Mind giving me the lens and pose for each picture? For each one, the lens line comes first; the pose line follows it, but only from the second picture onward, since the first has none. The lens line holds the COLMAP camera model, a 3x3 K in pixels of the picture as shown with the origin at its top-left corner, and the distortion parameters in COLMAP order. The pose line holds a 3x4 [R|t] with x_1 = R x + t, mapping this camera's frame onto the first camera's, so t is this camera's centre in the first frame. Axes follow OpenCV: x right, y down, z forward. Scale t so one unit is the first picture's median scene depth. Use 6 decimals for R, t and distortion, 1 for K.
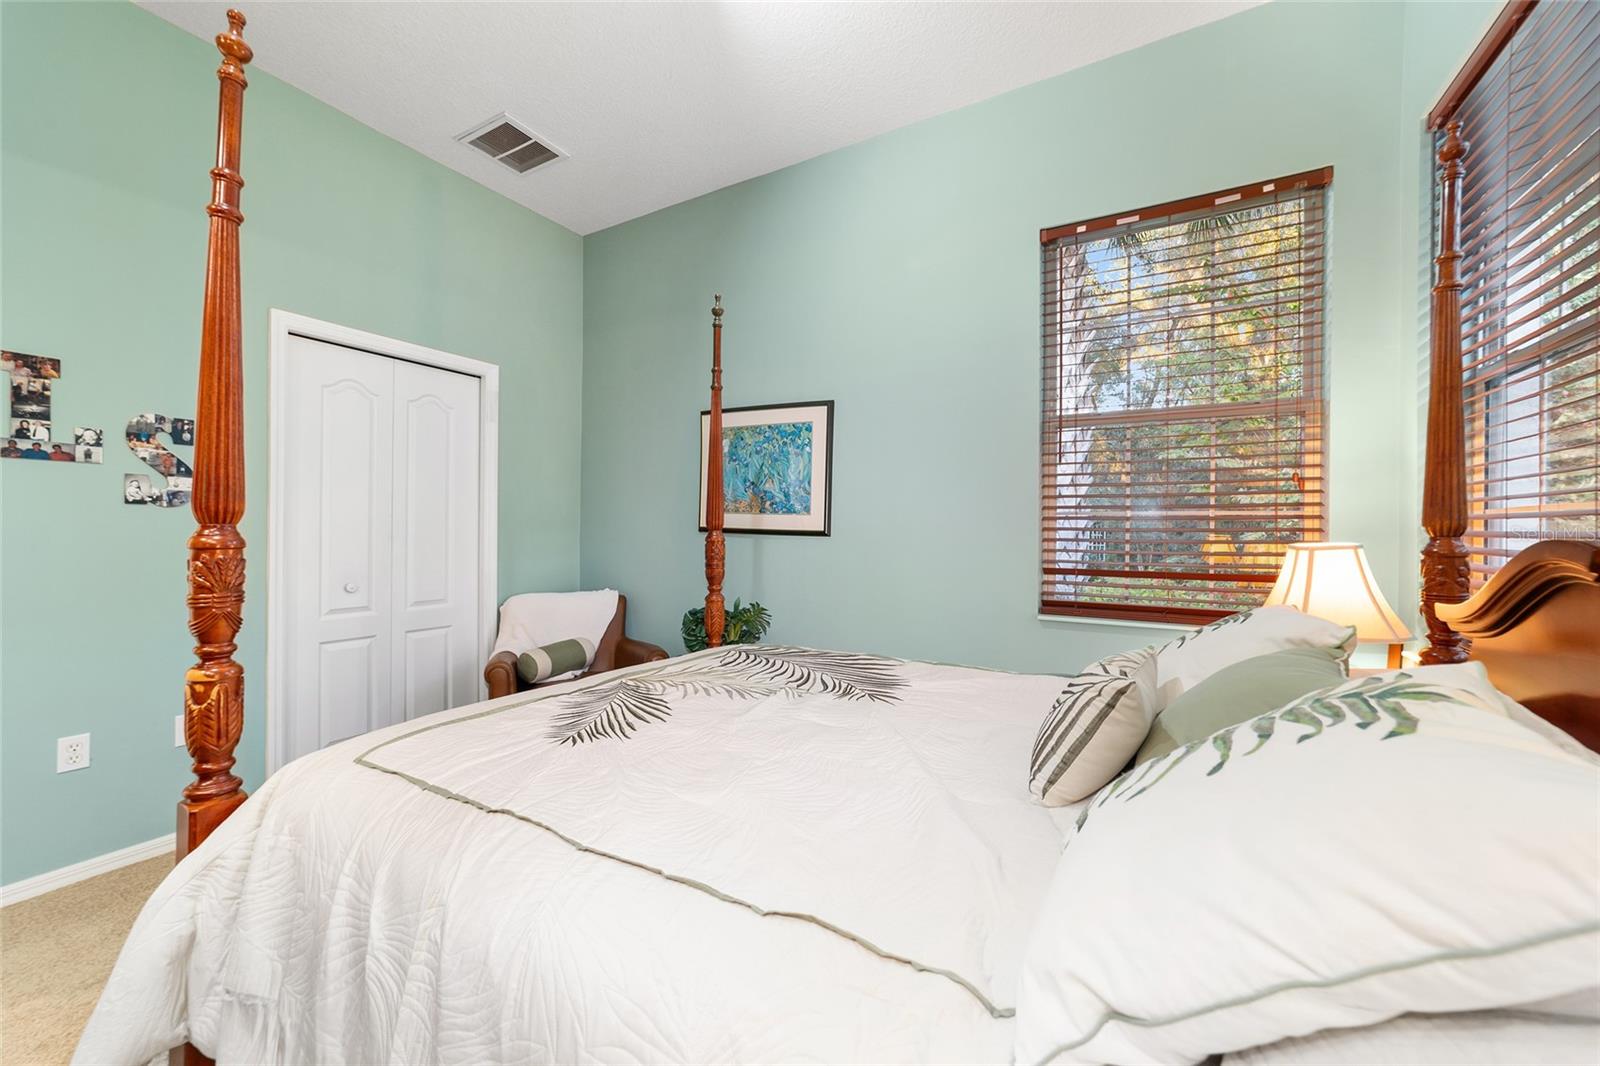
lens RADIAL K [[614.3, 0, 795.9], [0, 614.3, 532.8], [0, 0, 1]] dist [-0.013496, 0.003274]
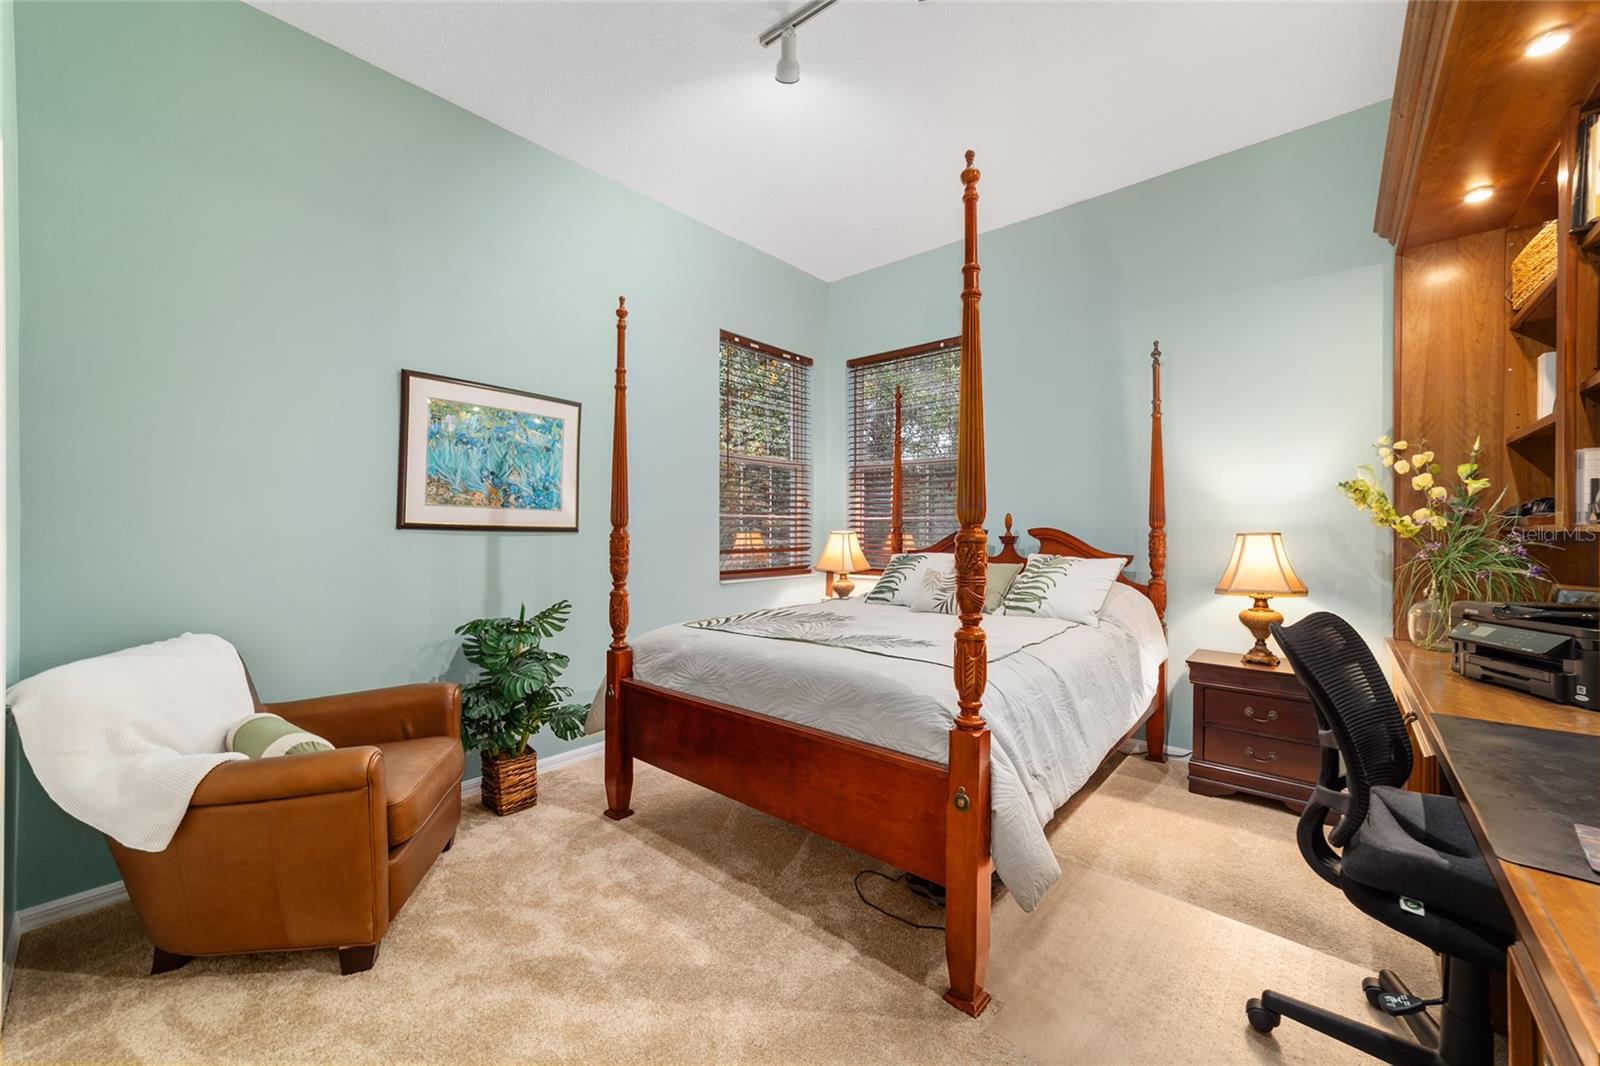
lens RADIAL K [[614.3, 0, 801.6], [0, 614.3, 529.3], [0, 0, 1]] dist [-0.013496, 0.003274]
pose [[0.200400, -0.008768, 0.979675, -0.960098], [0.002966, 0.999961, 0.008342, -0.007271], [-0.979710, 0.001234, 0.200418, 0.445659]]
